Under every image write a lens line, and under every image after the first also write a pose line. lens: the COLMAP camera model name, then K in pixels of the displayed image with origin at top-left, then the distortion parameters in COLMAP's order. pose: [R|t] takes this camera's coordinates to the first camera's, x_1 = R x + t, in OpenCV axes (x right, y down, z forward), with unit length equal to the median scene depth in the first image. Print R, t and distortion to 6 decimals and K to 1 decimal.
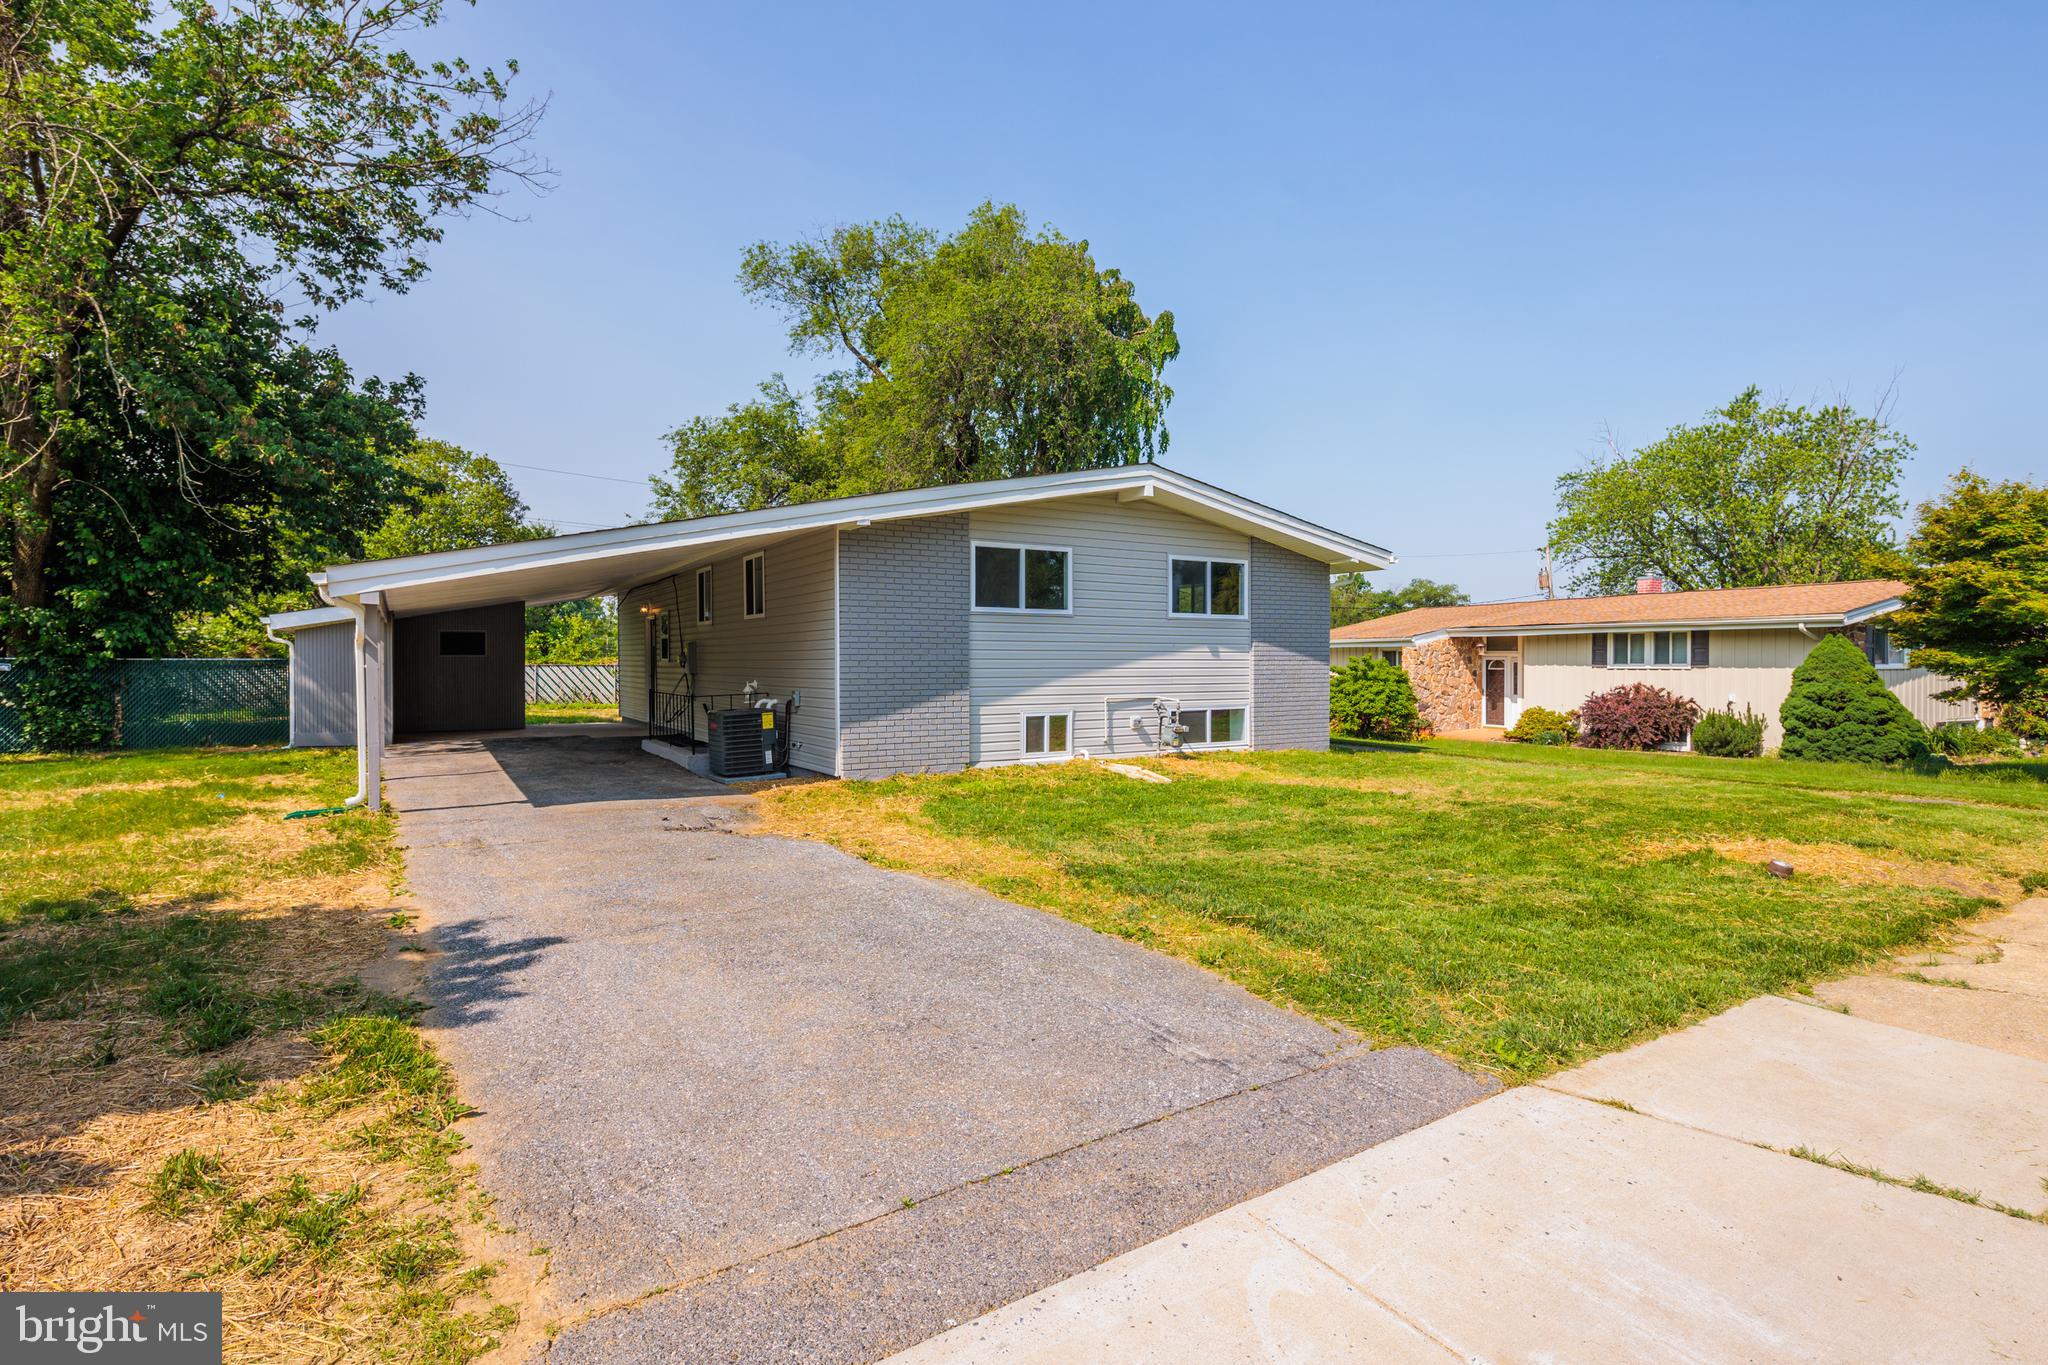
lens RADIAL K [[968.1, 0, 996.6], [0, 968.1, 657.1], [0, 0, 1]] dist [-0.000371, -0.000281]
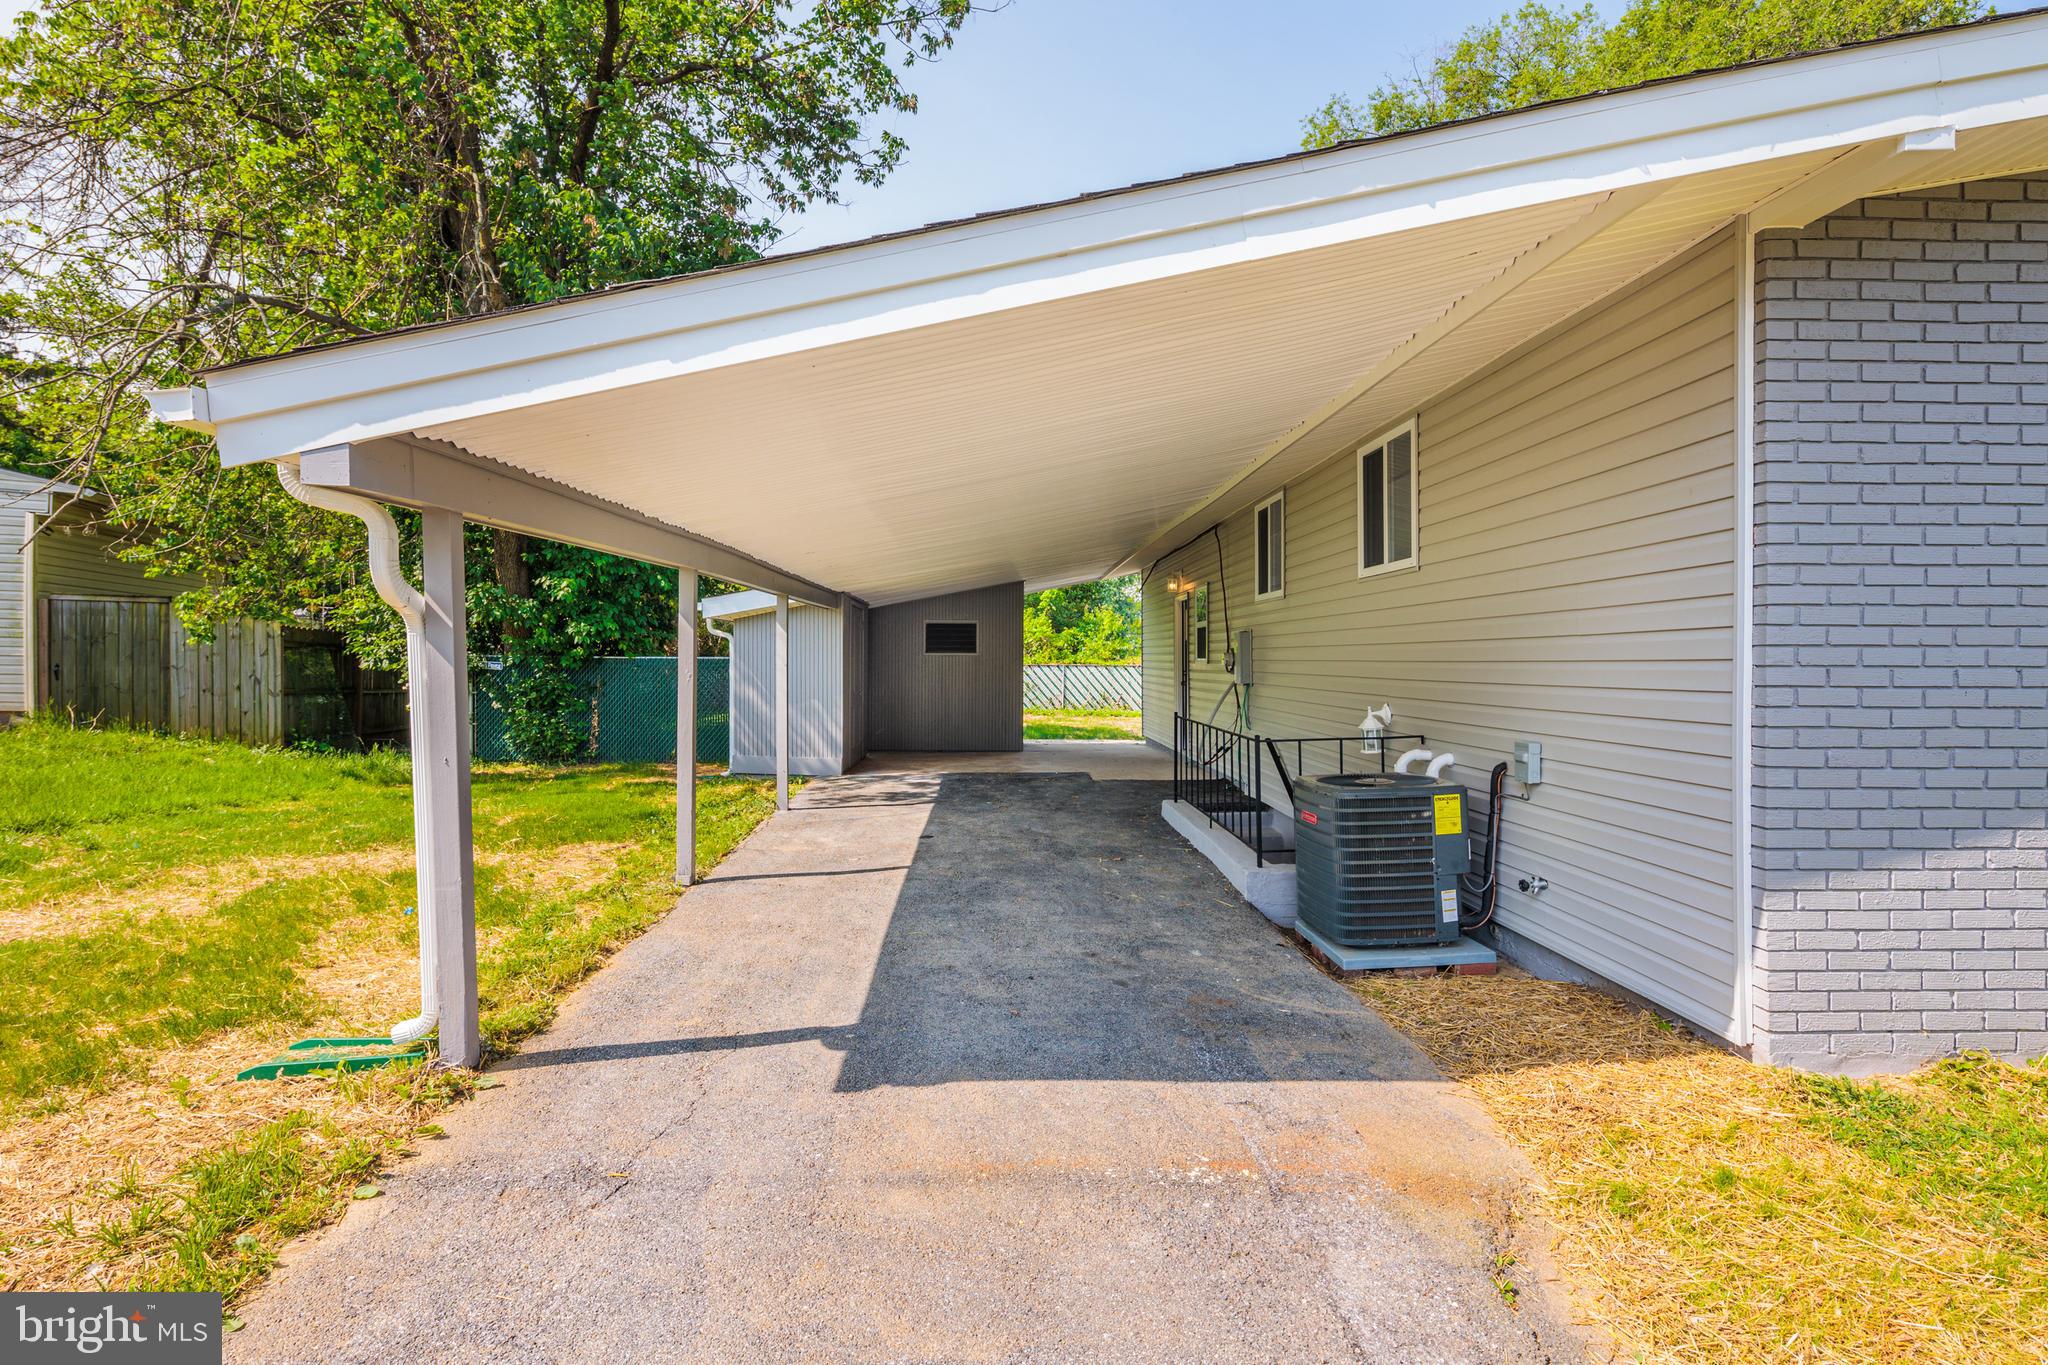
lens RADIAL K [[984.7, 0, 1024.0], [0, 984.7, 682.5], [0, 0, 1]] dist [0.001617, 0.000195]
pose [[0.873307, 0.014542, -0.486953, -0.139171], [-0.001934, 0.999650, 0.026383, 0.000679], [0.487167, -0.022099, 0.873029, 0.406835]]
